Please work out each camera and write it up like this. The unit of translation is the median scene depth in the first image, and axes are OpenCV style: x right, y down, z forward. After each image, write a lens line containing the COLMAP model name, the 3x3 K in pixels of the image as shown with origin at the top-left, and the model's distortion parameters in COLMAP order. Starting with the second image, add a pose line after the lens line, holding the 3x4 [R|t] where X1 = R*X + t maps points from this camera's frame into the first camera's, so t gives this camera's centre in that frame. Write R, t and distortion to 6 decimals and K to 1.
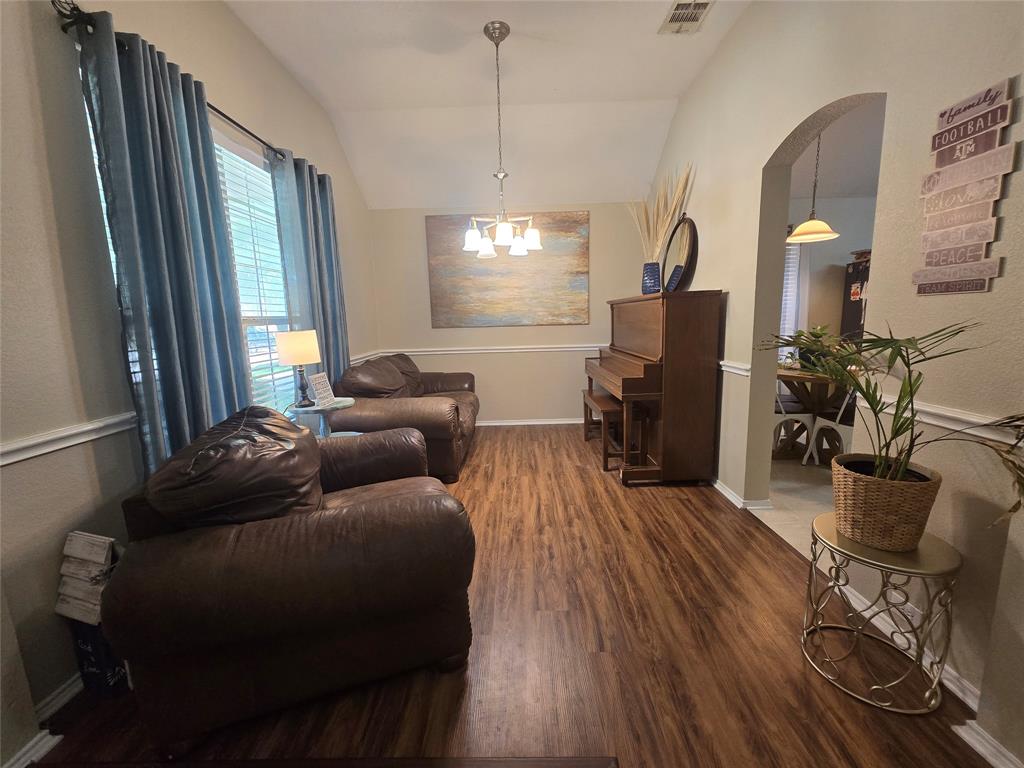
lens RADIAL K [[418.7, 0, 512.7], [0, 418.7, 383.6], [0, 0, 1]] dist [-0.003650, 0.000984]
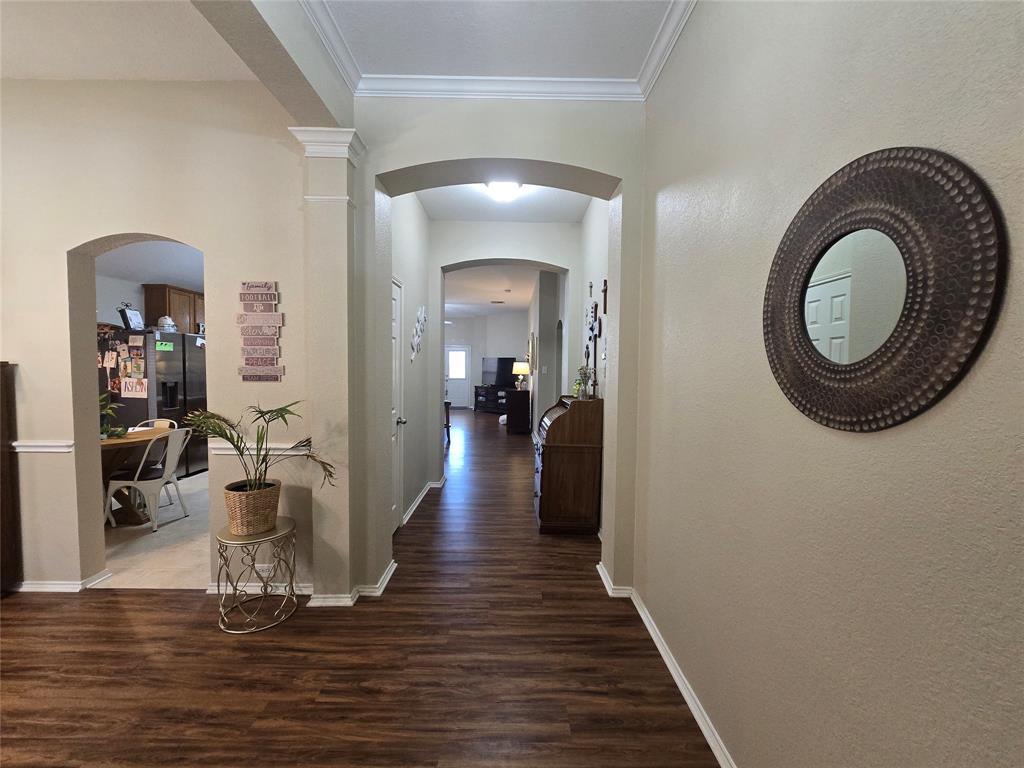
lens RADIAL K [[418.7, 0, 512.7], [0, 418.7, 383.6], [0, 0, 1]] dist [-0.003650, 0.000984]
pose [[-0.015578, -0.015075, 0.999765, -0.655969], [0.145470, 0.989213, 0.017183, -0.065904], [-0.989240, 0.145703, -0.013217, -0.051072]]
